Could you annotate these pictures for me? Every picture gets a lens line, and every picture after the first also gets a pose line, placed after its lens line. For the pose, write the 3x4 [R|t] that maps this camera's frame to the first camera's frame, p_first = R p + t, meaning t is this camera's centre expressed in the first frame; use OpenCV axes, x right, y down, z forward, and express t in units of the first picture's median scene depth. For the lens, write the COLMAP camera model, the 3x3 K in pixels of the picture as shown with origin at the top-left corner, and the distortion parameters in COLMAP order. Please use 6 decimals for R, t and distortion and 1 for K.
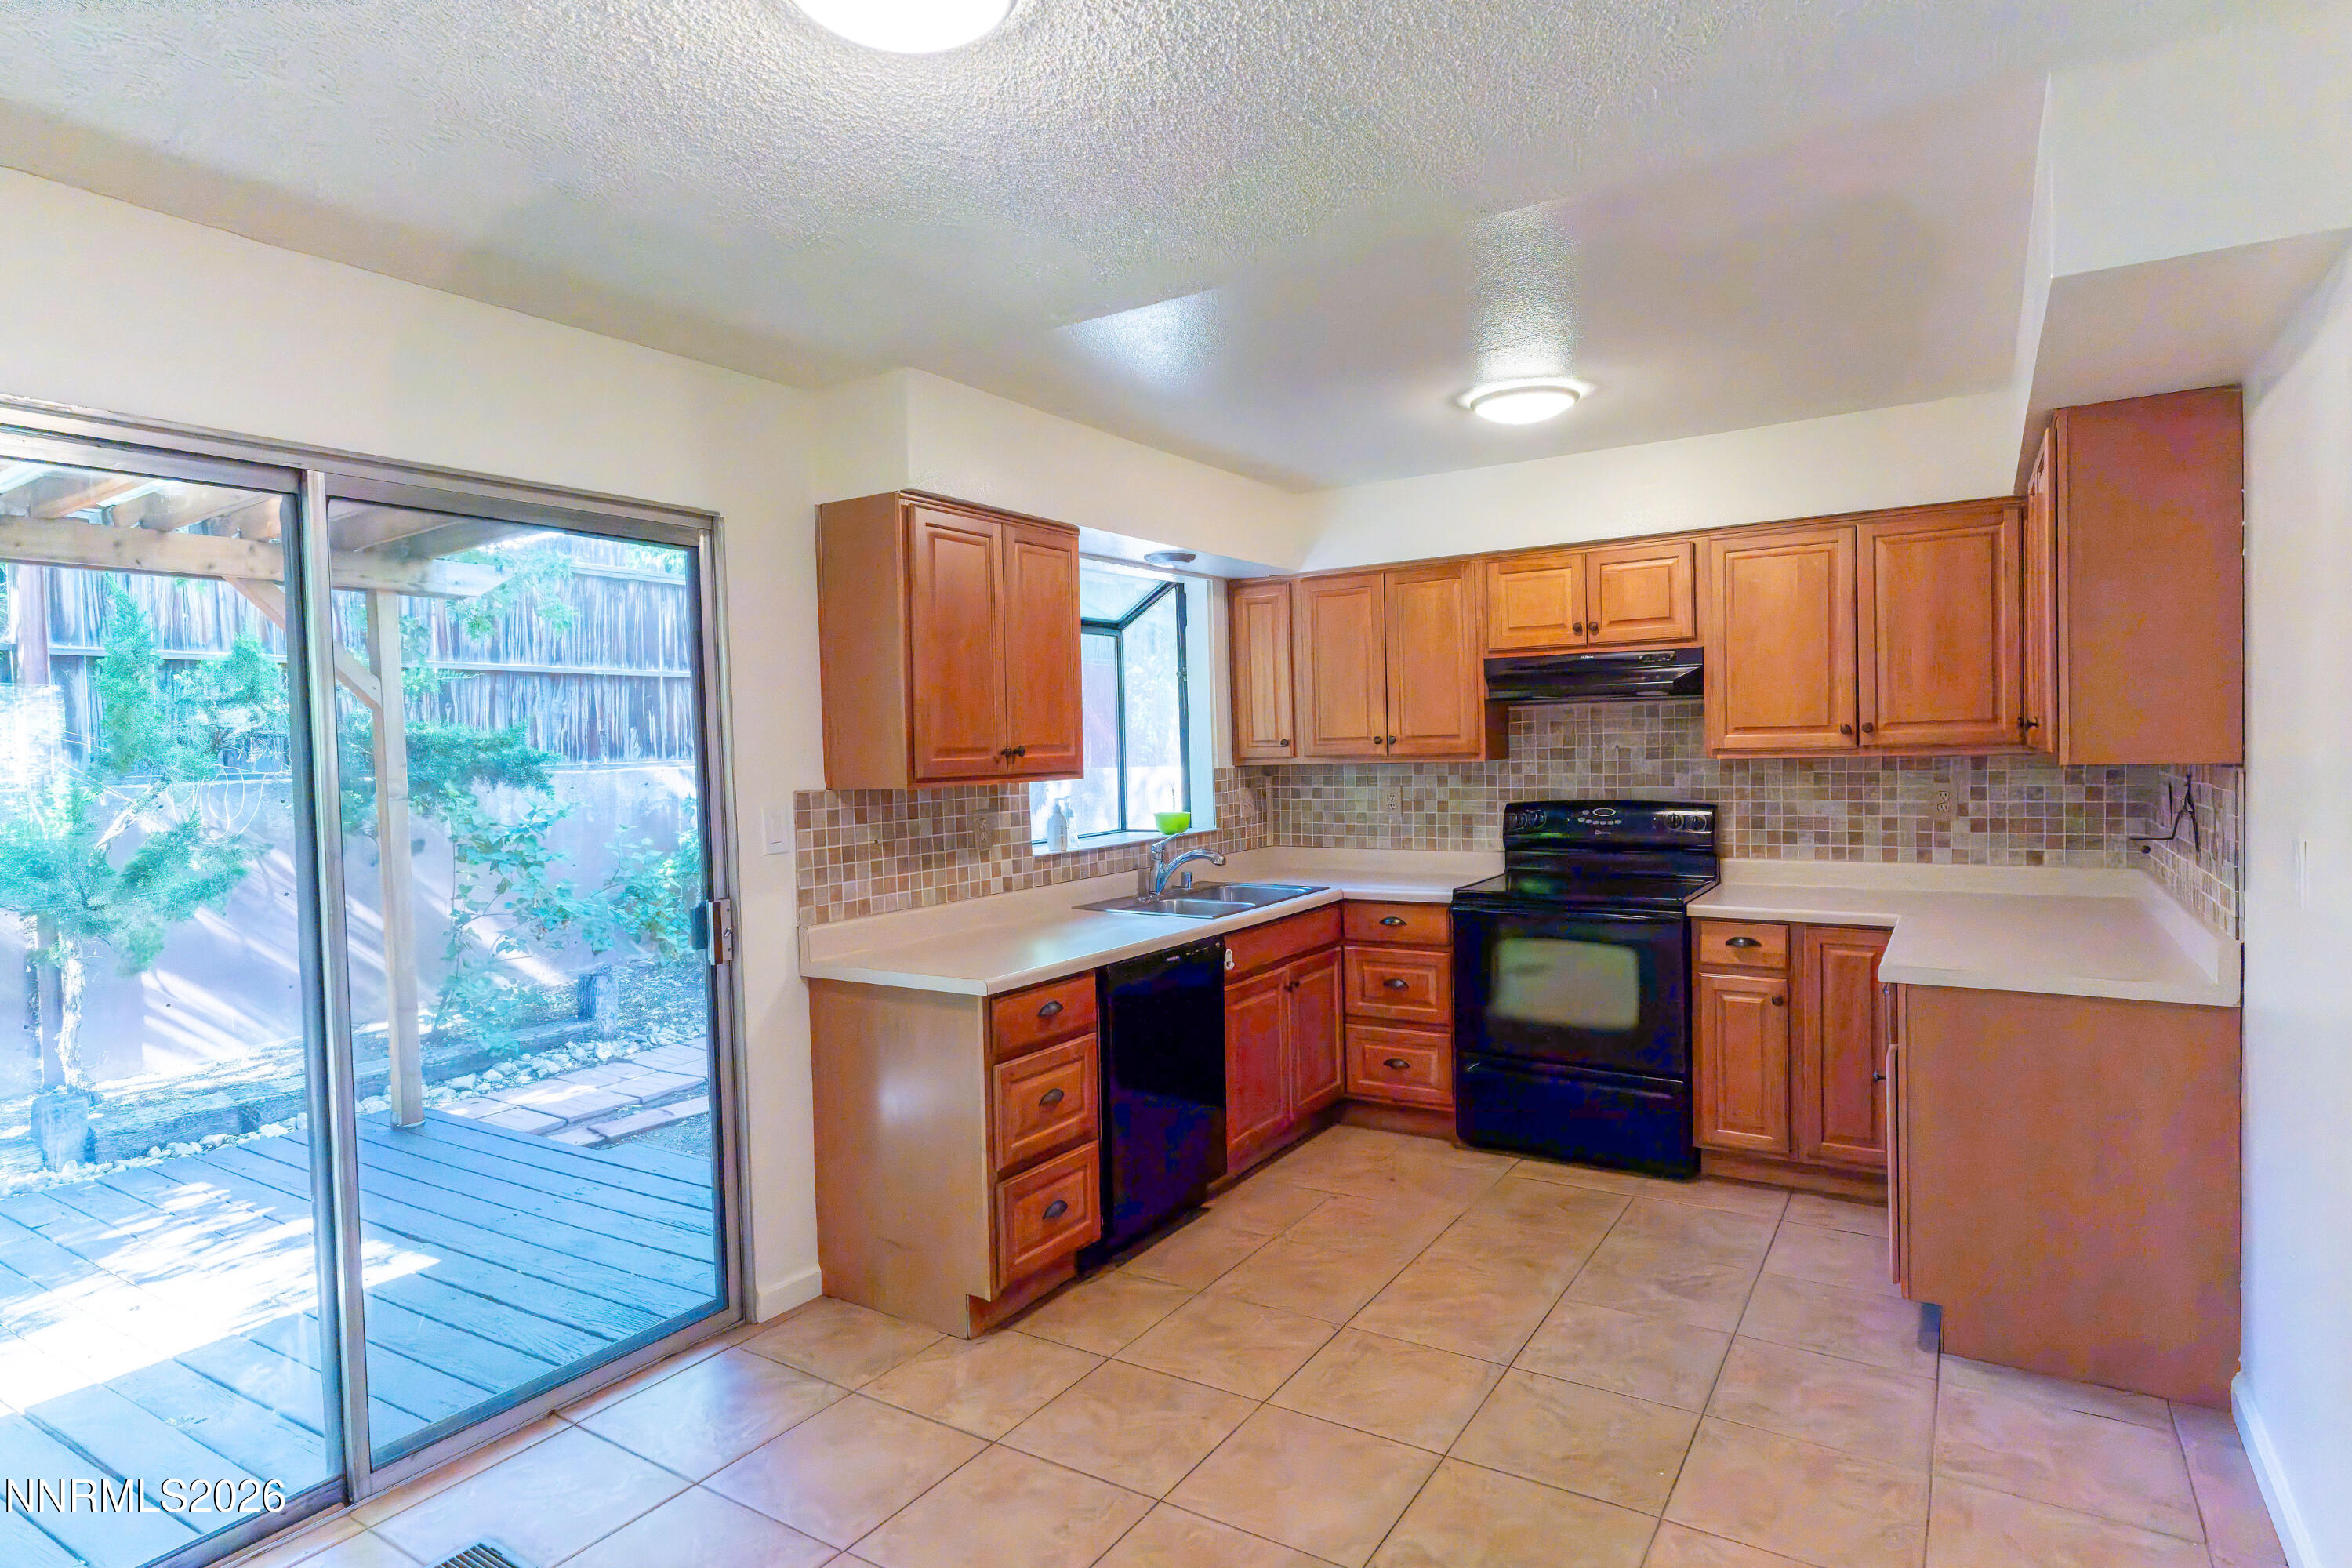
lens RADIAL K [[1258.7, 0, 1176.0], [0, 1258.7, 784.0], [0, 0, 1]] dist [0.001757, 0.000609]
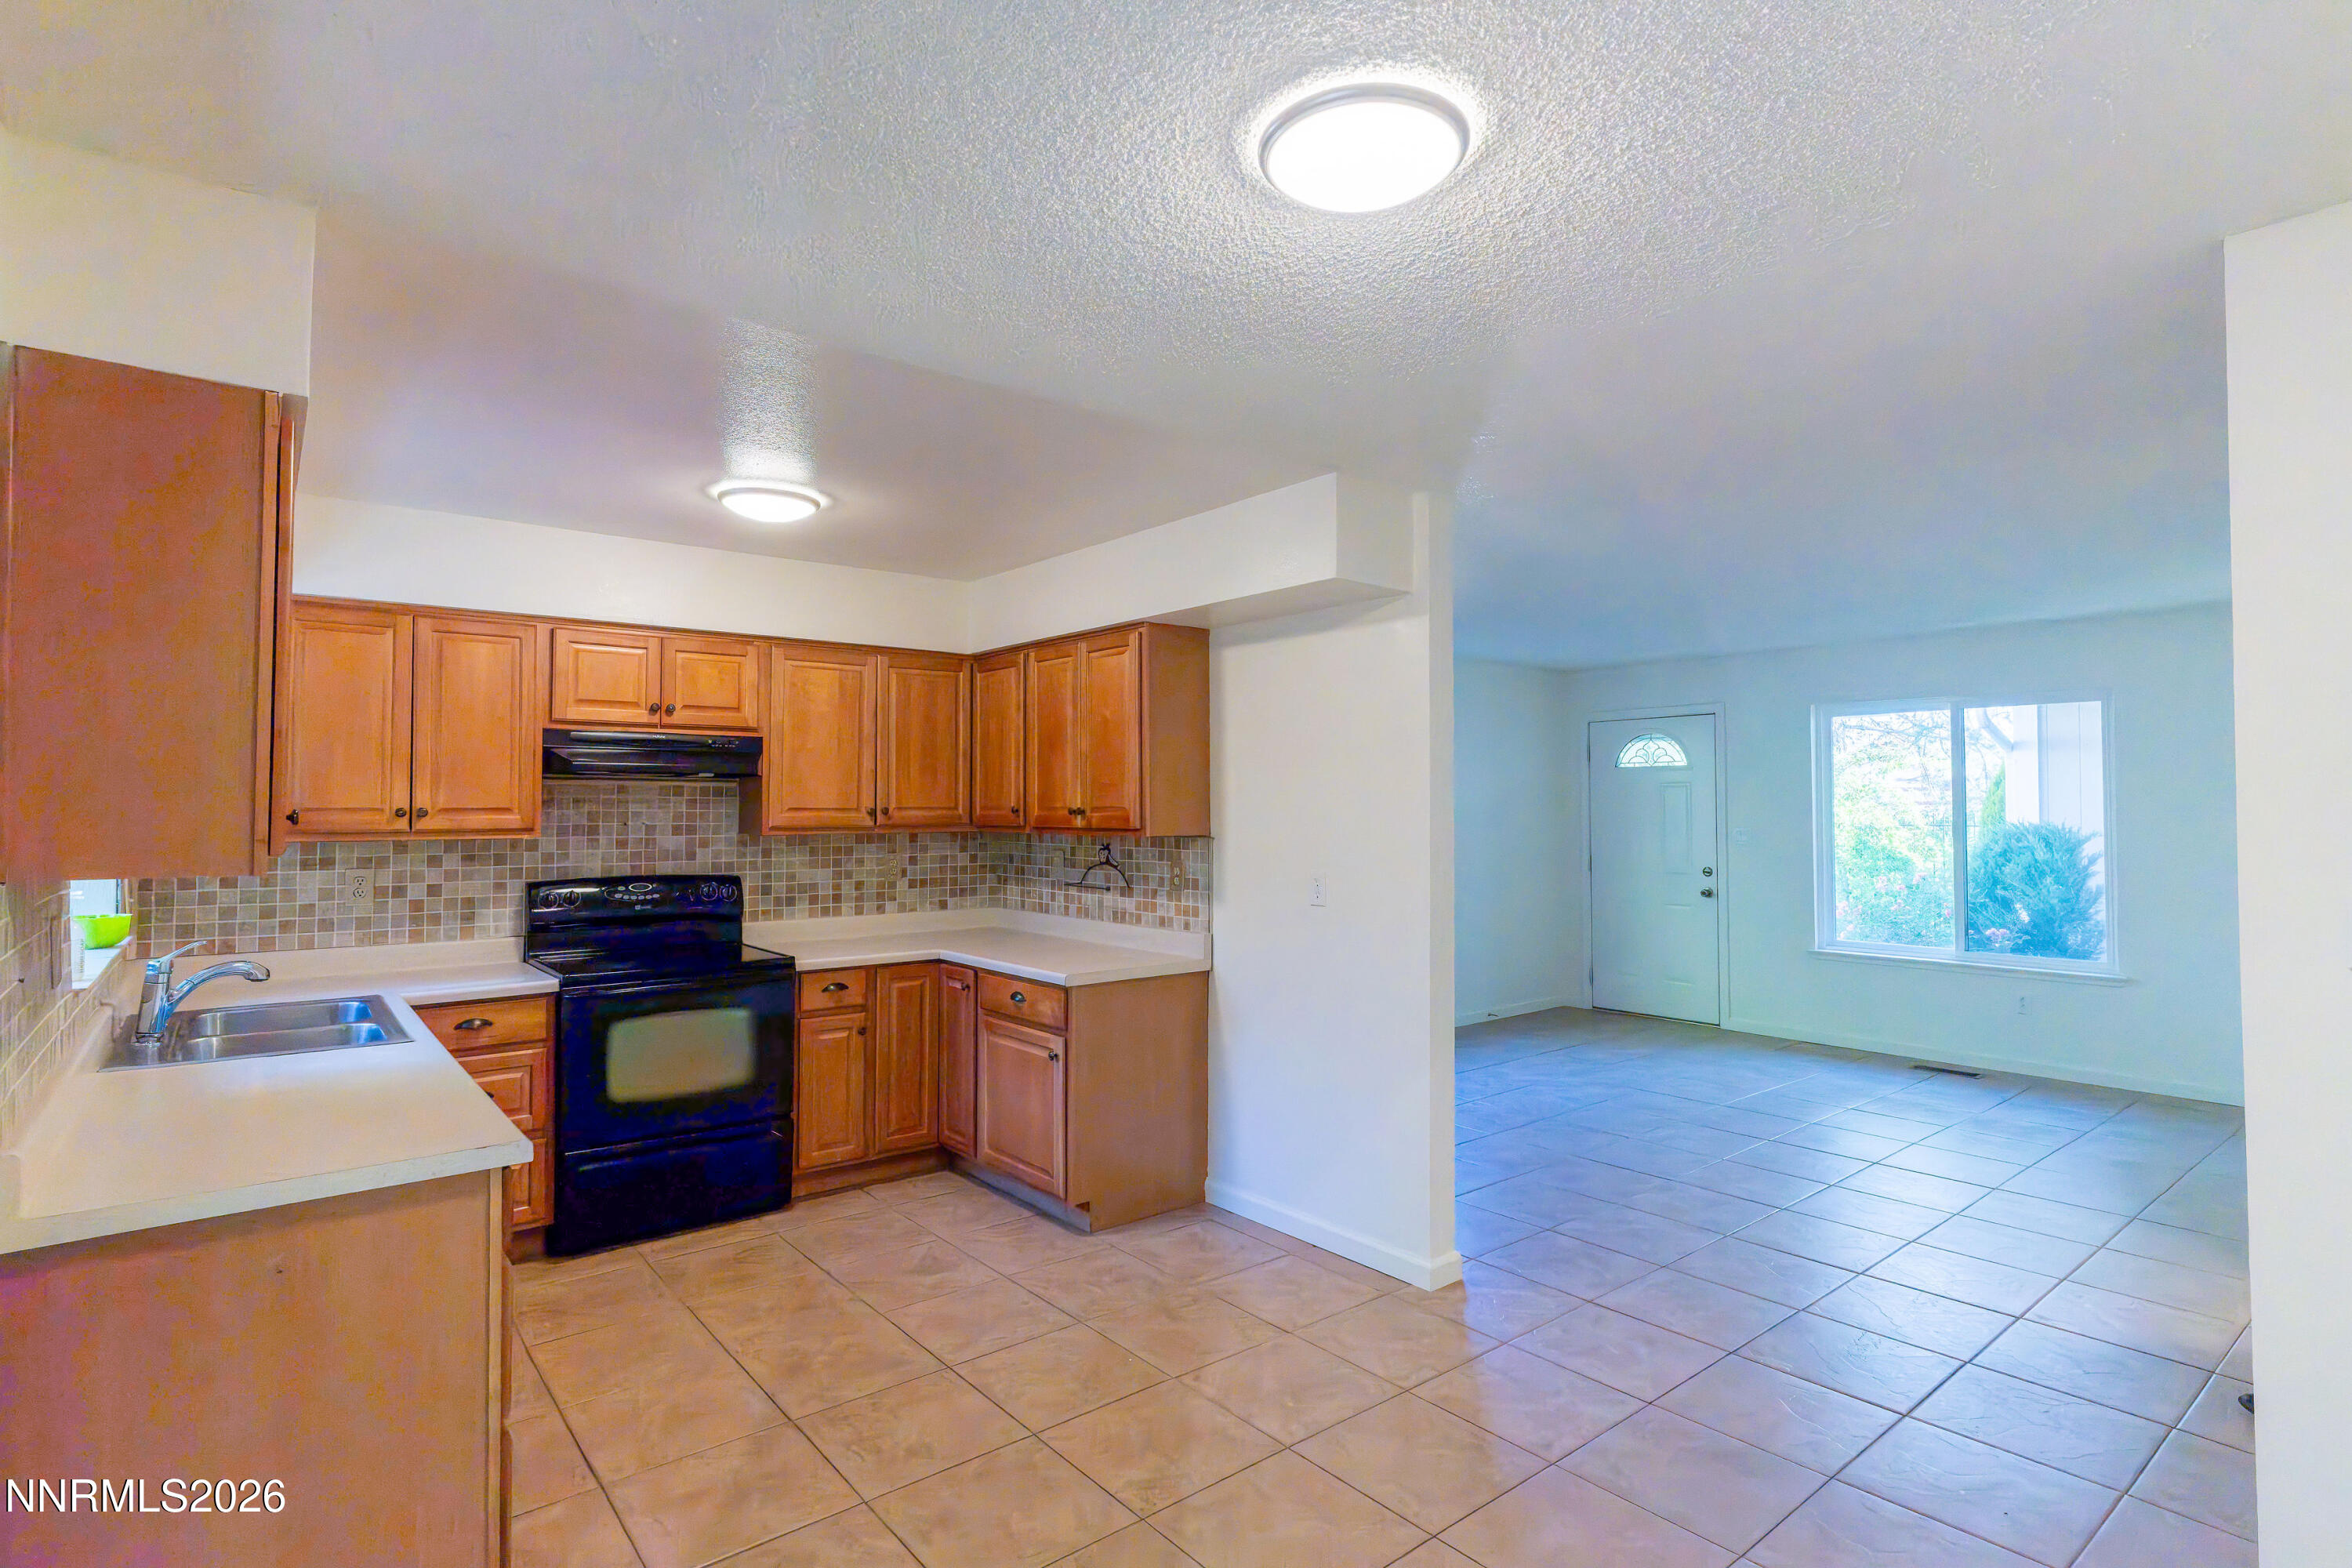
lens RADIAL K [[1161.5, 0, 1176.0], [0, 1161.5, 784.0], [0, 0, 1]] dist [0.003210, 0.000650]
pose [[0.320289, 0.045261, 0.946238, -0.456576], [0.023465, 0.998172, -0.055688, 0.001476], [-0.947029, 0.040039, 0.318641, 0.302490]]
